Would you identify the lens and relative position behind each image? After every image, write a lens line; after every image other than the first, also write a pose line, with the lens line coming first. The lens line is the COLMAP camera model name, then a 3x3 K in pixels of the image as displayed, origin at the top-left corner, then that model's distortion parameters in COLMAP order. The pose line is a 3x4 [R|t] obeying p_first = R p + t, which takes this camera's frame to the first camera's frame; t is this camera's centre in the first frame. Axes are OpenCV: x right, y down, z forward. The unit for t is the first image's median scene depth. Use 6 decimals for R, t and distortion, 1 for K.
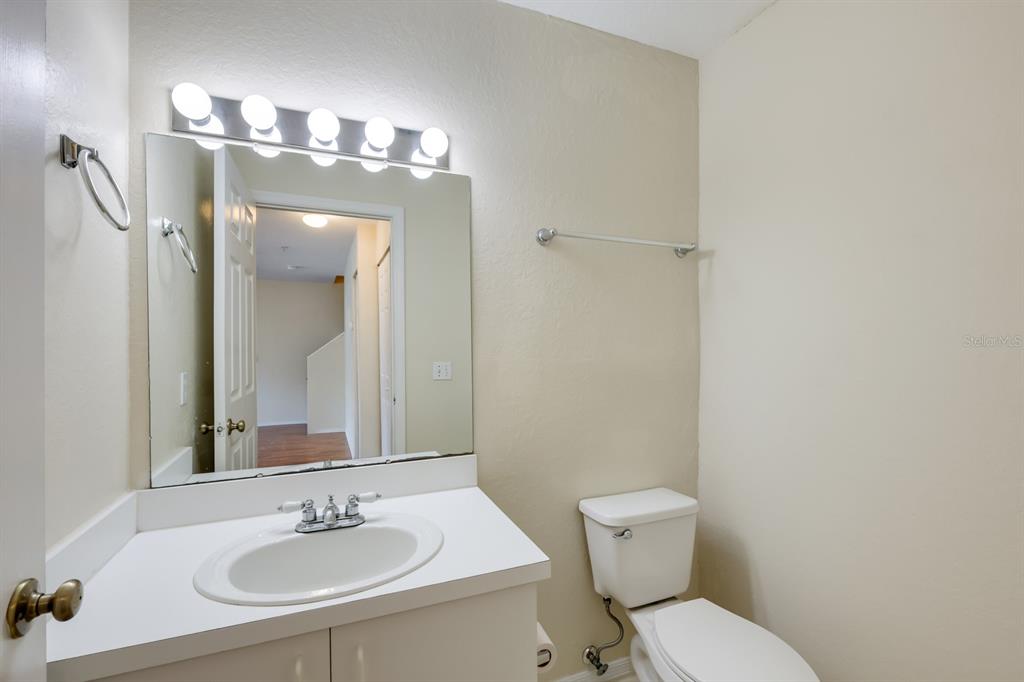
lens RADIAL K [[453.0, 0, 512.0], [0, 453.0, 341.0], [0, 0, 1]] dist [0.001636, 0.000233]
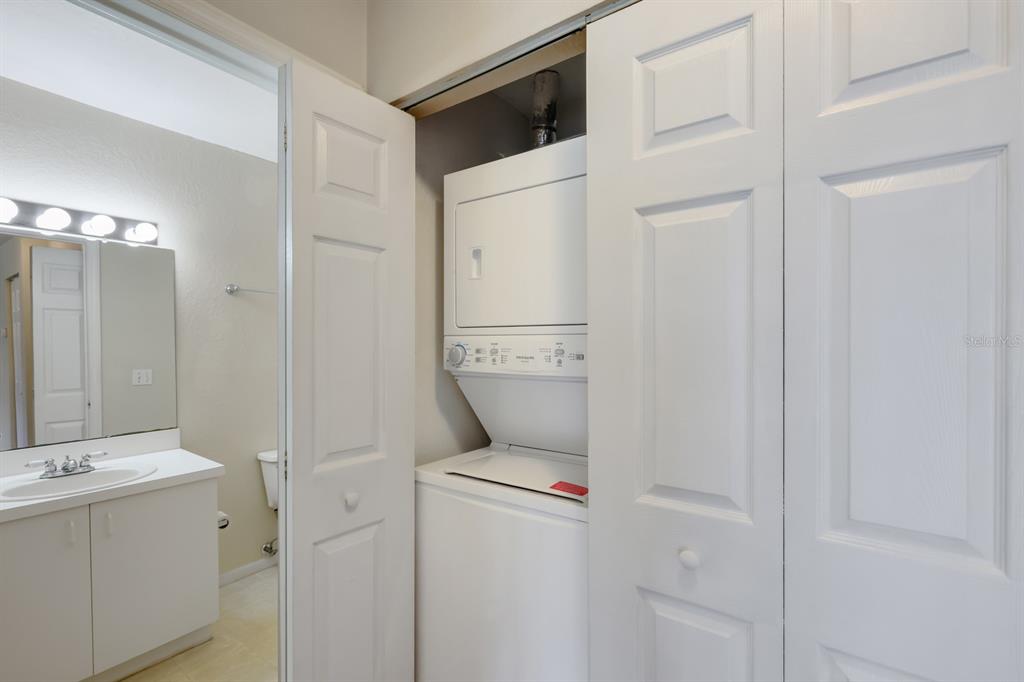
lens RADIAL K [[453.0, 0, 512.0], [0, 453.0, 341.0], [0, 0, 1]] dist [0.001636, 0.000233]
pose [[0.848404, -0.000967, 0.529348, 0.069022], [0.001422, 0.999999, -0.000452, -0.050341], [-0.529347, 0.001137, 0.848404, -0.949351]]
